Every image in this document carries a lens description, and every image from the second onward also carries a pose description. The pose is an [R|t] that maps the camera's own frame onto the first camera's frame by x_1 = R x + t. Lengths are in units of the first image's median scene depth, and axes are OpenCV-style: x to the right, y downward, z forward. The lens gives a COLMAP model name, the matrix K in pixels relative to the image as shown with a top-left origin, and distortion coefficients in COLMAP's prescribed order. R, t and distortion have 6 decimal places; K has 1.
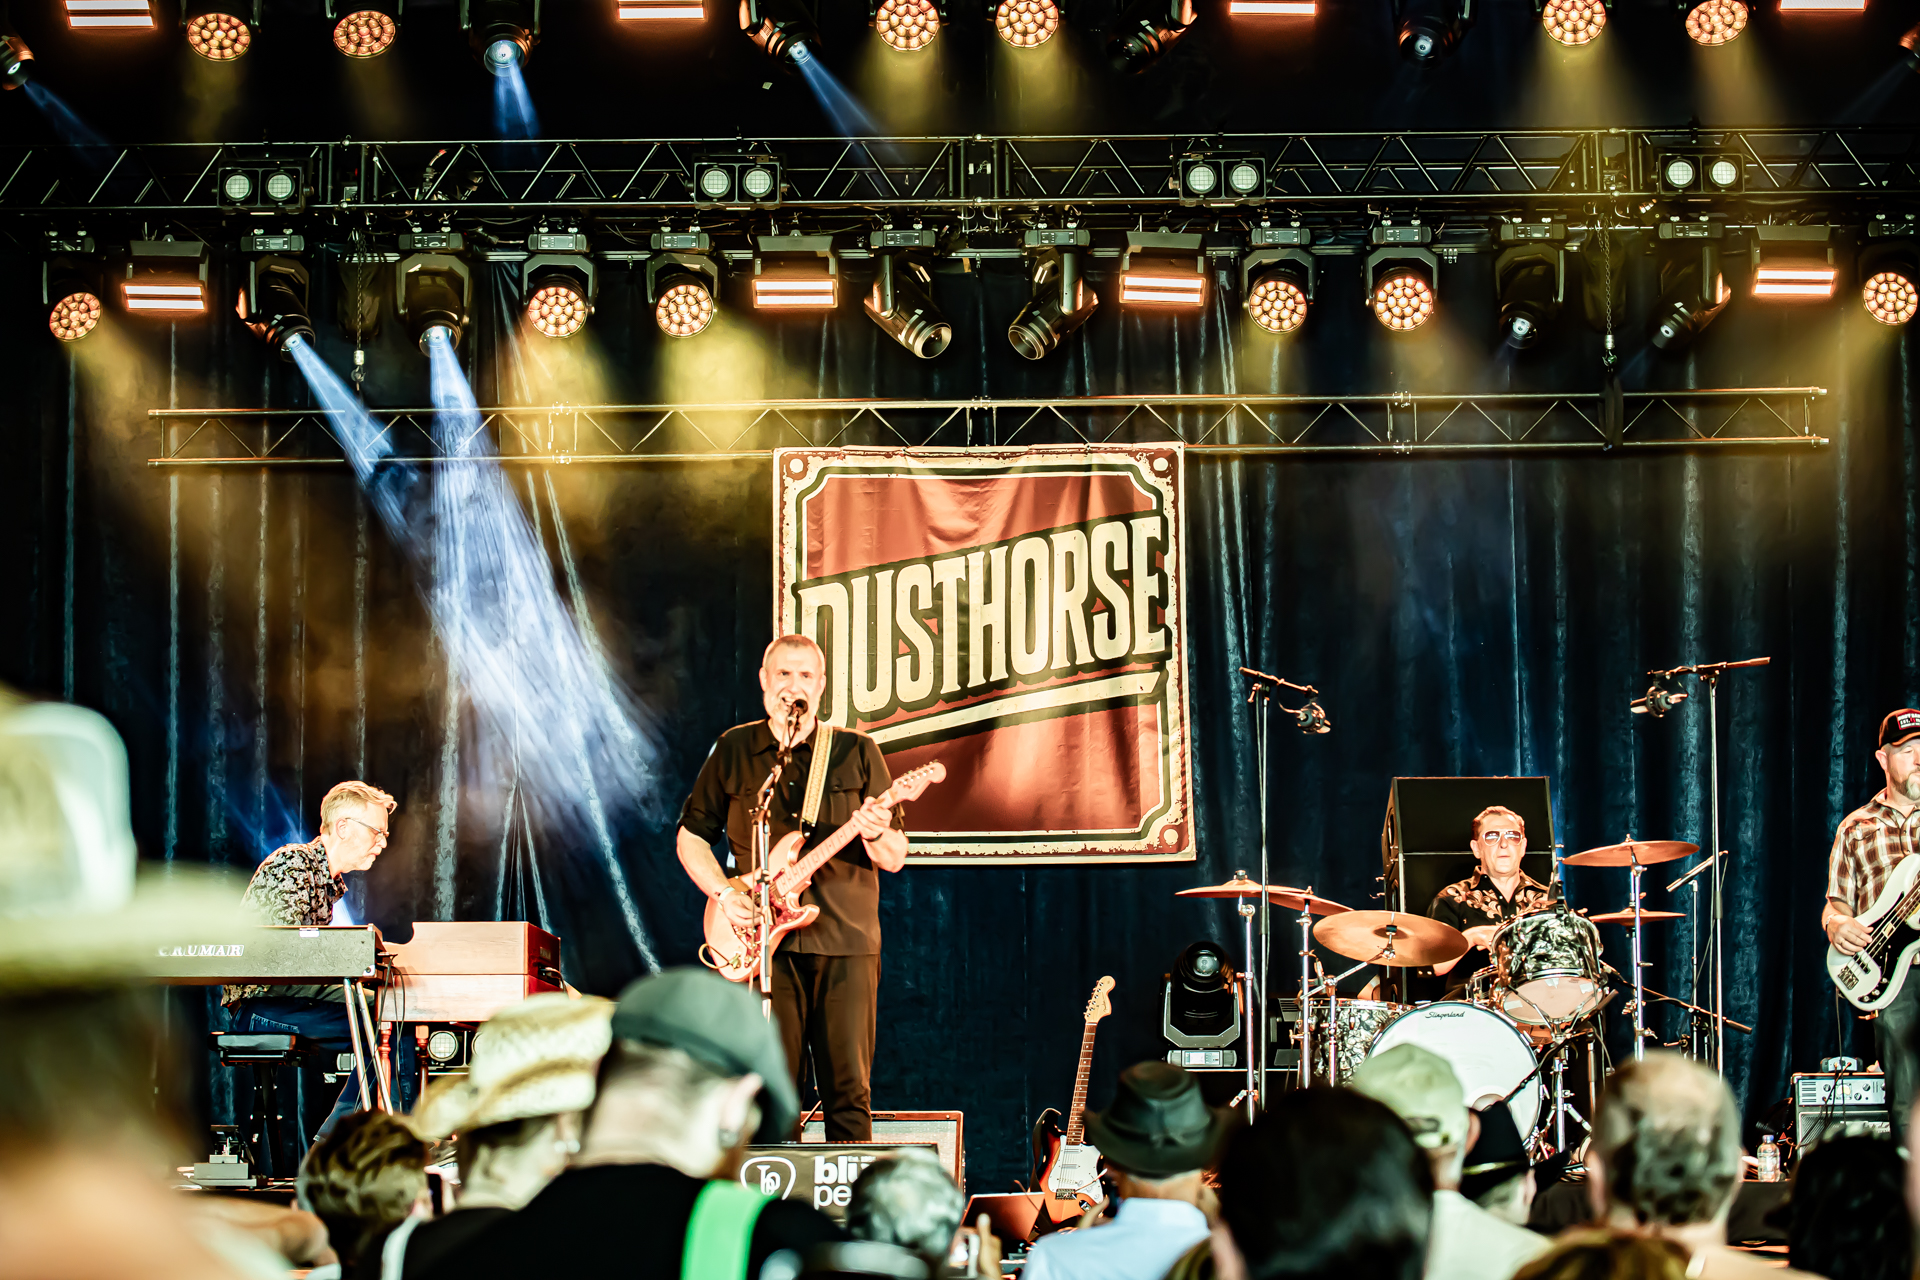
lens RADIAL K [[4000.0, 0, 964.2], [0, 4000.0, 635.0], [0, 0, 1]] dist [-0.040018, 0.000000]
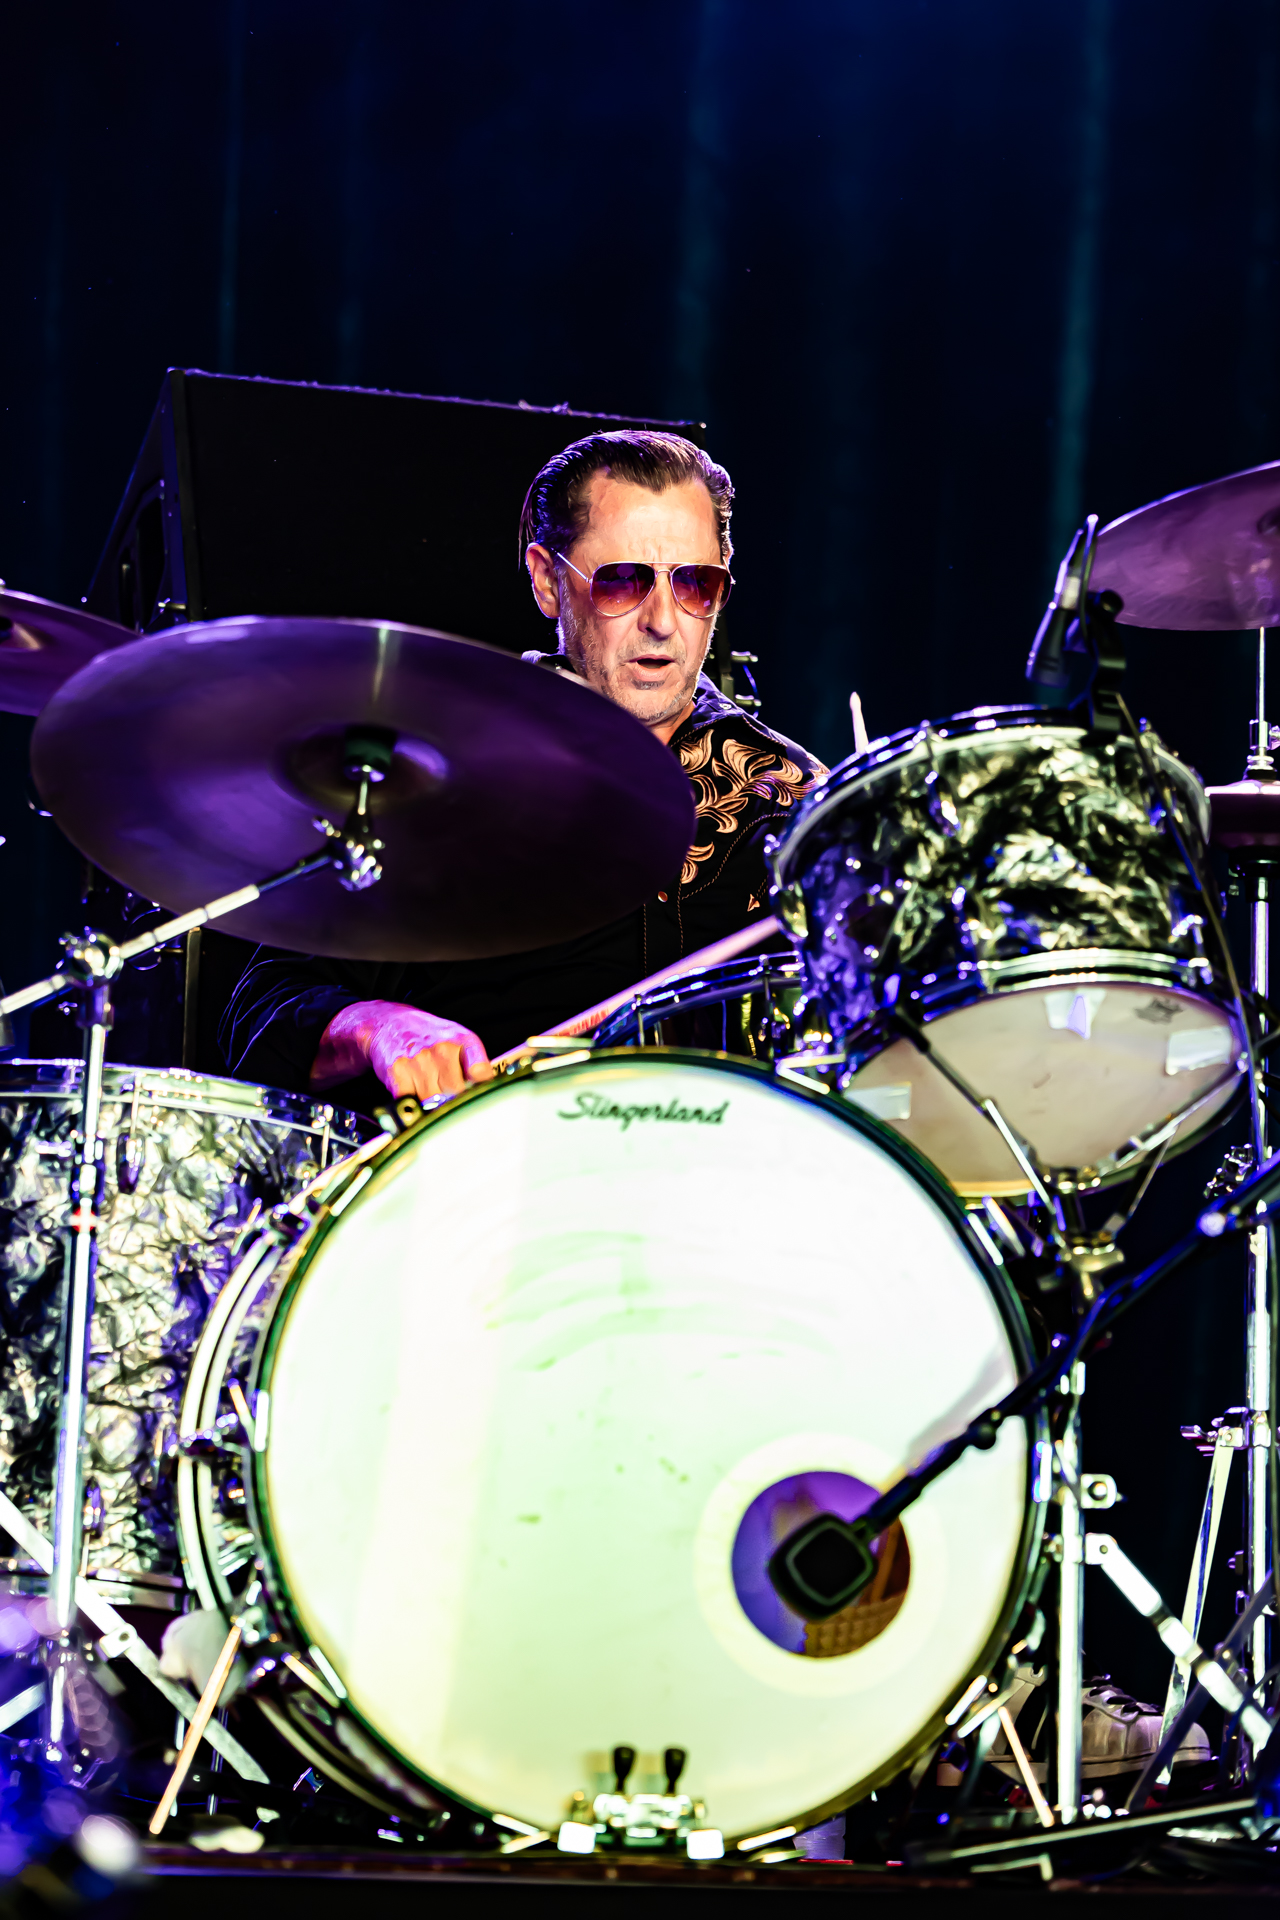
lens RADIAL K [[5627.5, 0, 639.5], [0, 5627.5, 953.1], [0, 0, 1]] dist [0.420252, 0.000000]
pose [[0.942757, 0.081998, 0.323241, 0.016506], [-0.077254, 0.996632, -0.027502, 0.094391], [-0.324408, 0.000957, 0.945917, 0.694168]]
